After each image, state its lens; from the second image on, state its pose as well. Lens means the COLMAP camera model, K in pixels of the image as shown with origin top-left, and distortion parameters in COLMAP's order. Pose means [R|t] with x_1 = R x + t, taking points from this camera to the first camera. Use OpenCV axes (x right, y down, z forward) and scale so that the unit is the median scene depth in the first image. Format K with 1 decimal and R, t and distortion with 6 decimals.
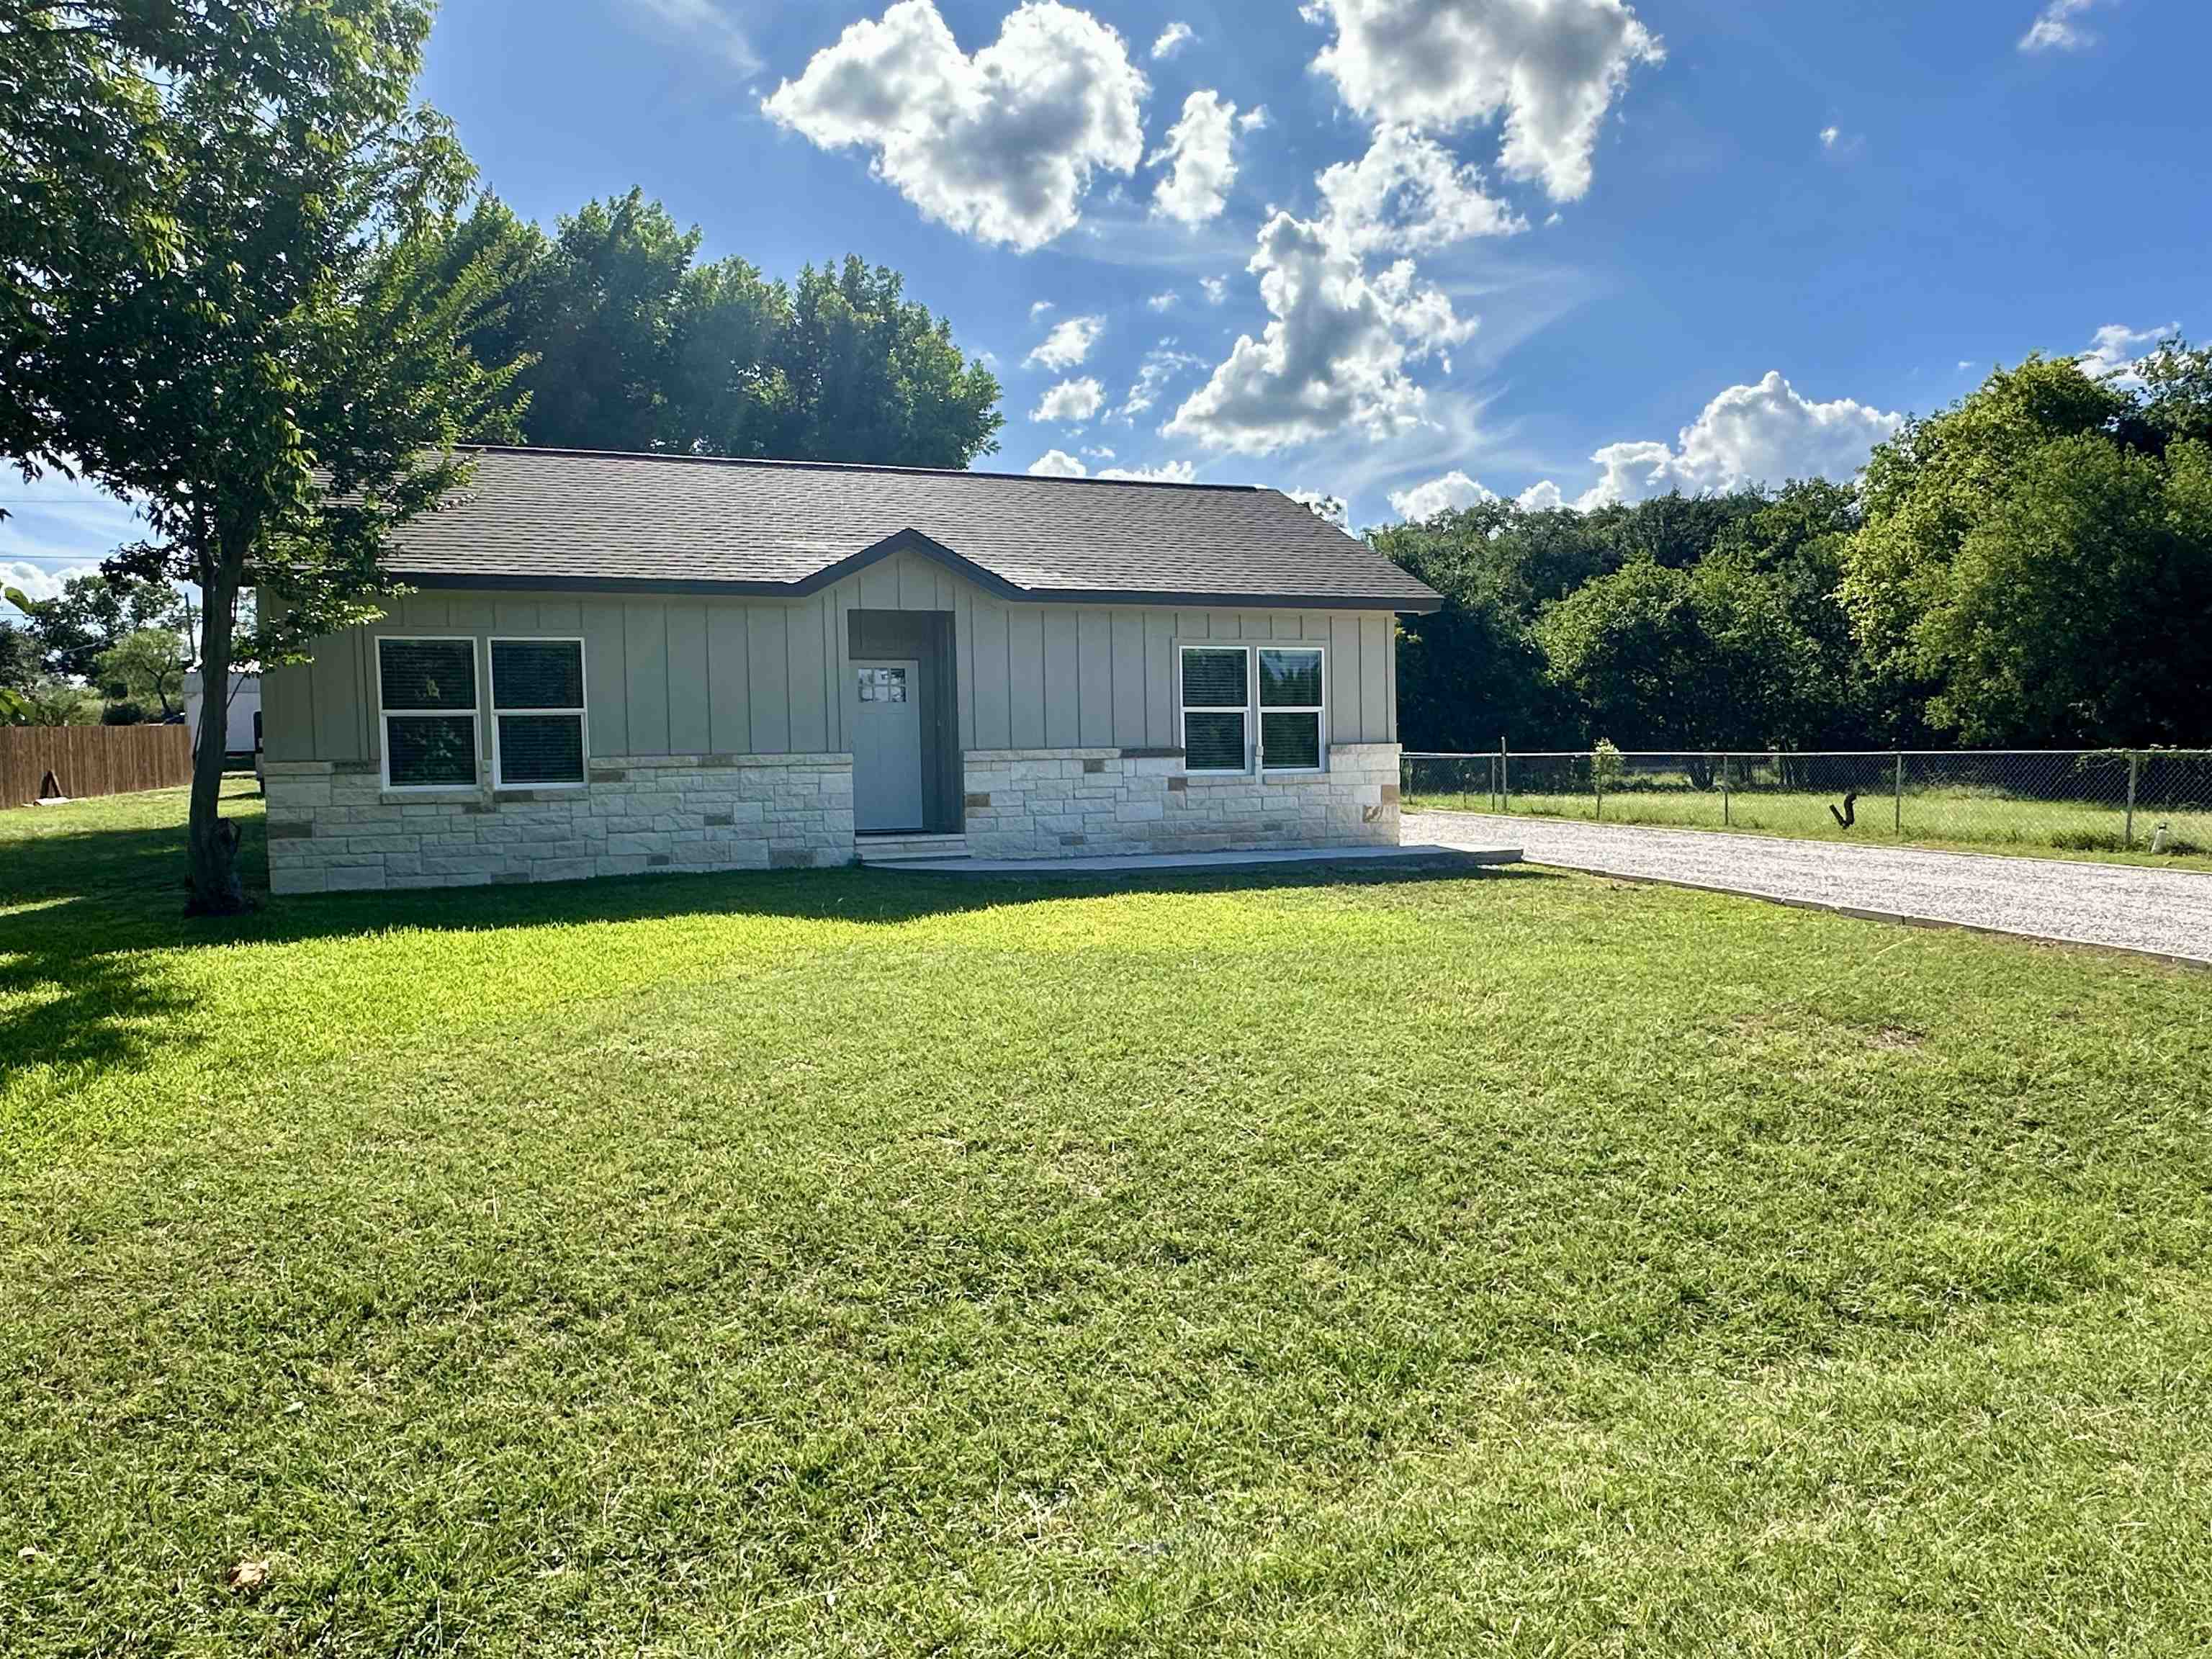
lens RADIAL K [[1673.7, 0, 1106.0], [0, 1673.7, 829.5], [0, 0, 1]] dist [-0.009418, -0.001517]
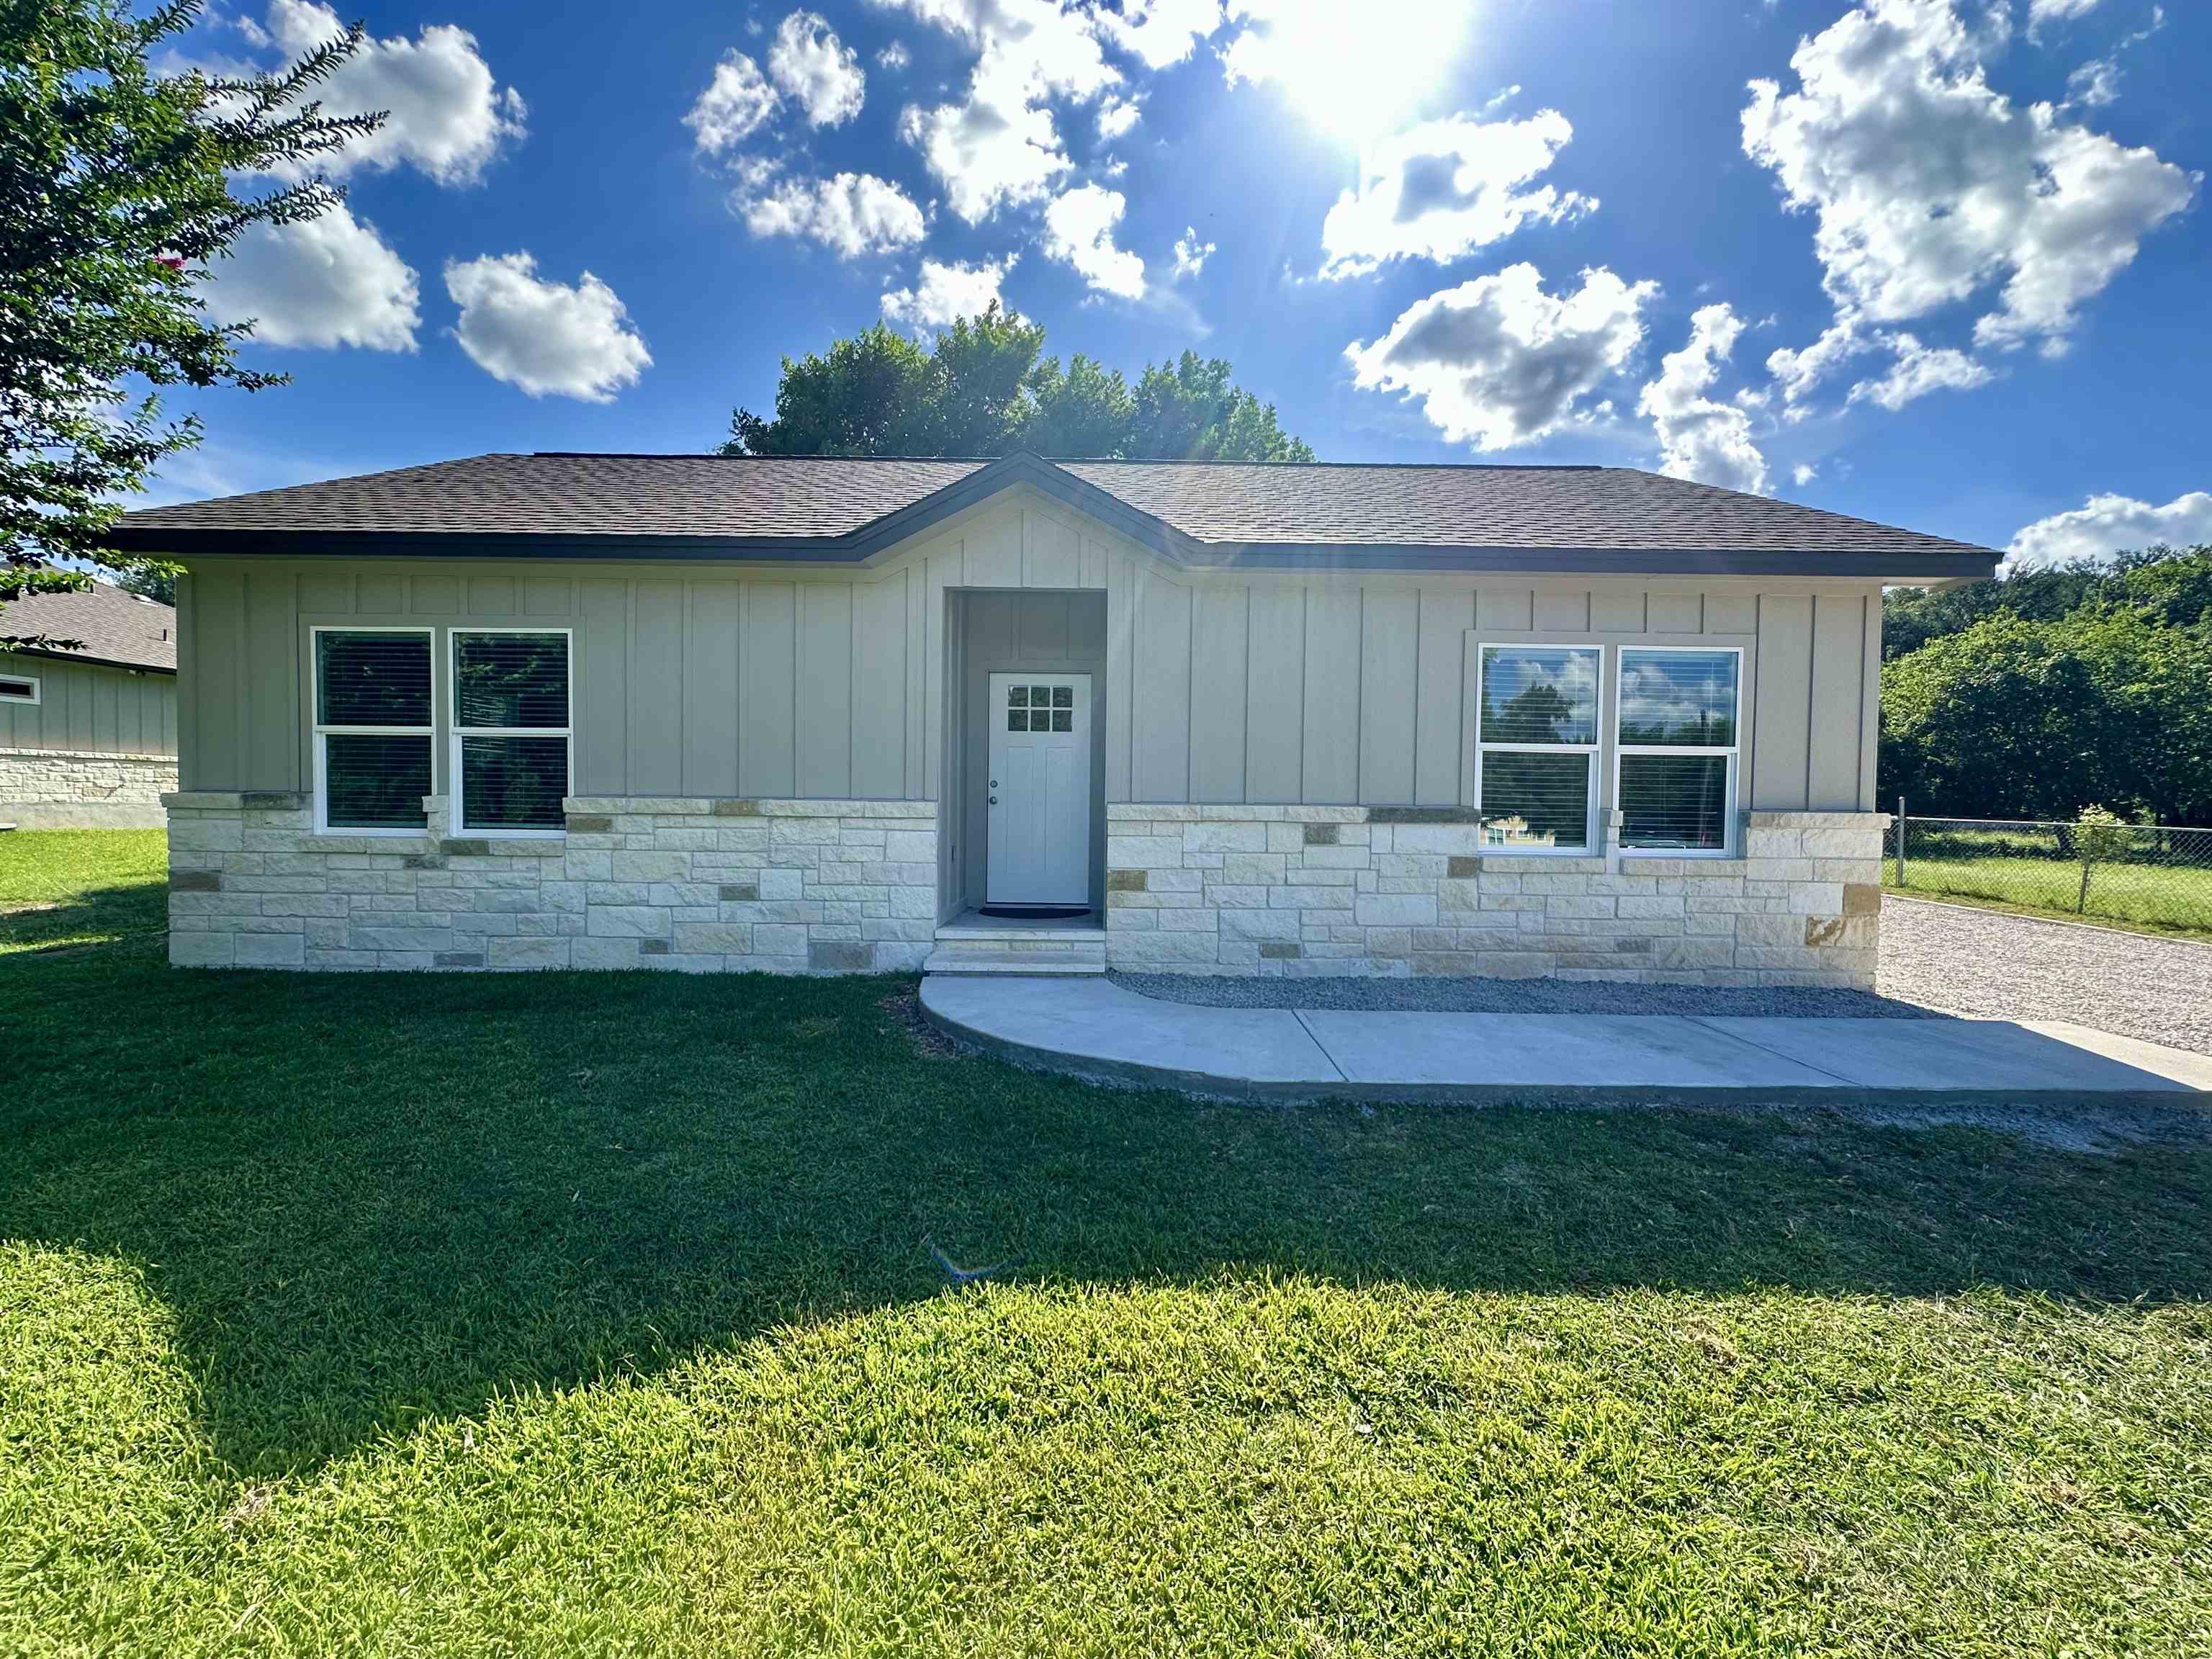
lens RADIAL K [[884.3, 0, 1104.0], [0, 884.3, 827.5], [0, 0, 1]] dist [-0.006366, 0.002053]
pose [[0.934694, 0.045831, -0.352485, 0.032993], [-0.044520, 0.998938, 0.011832, -0.040402], [0.352653, 0.004633, 0.935743, 0.660126]]
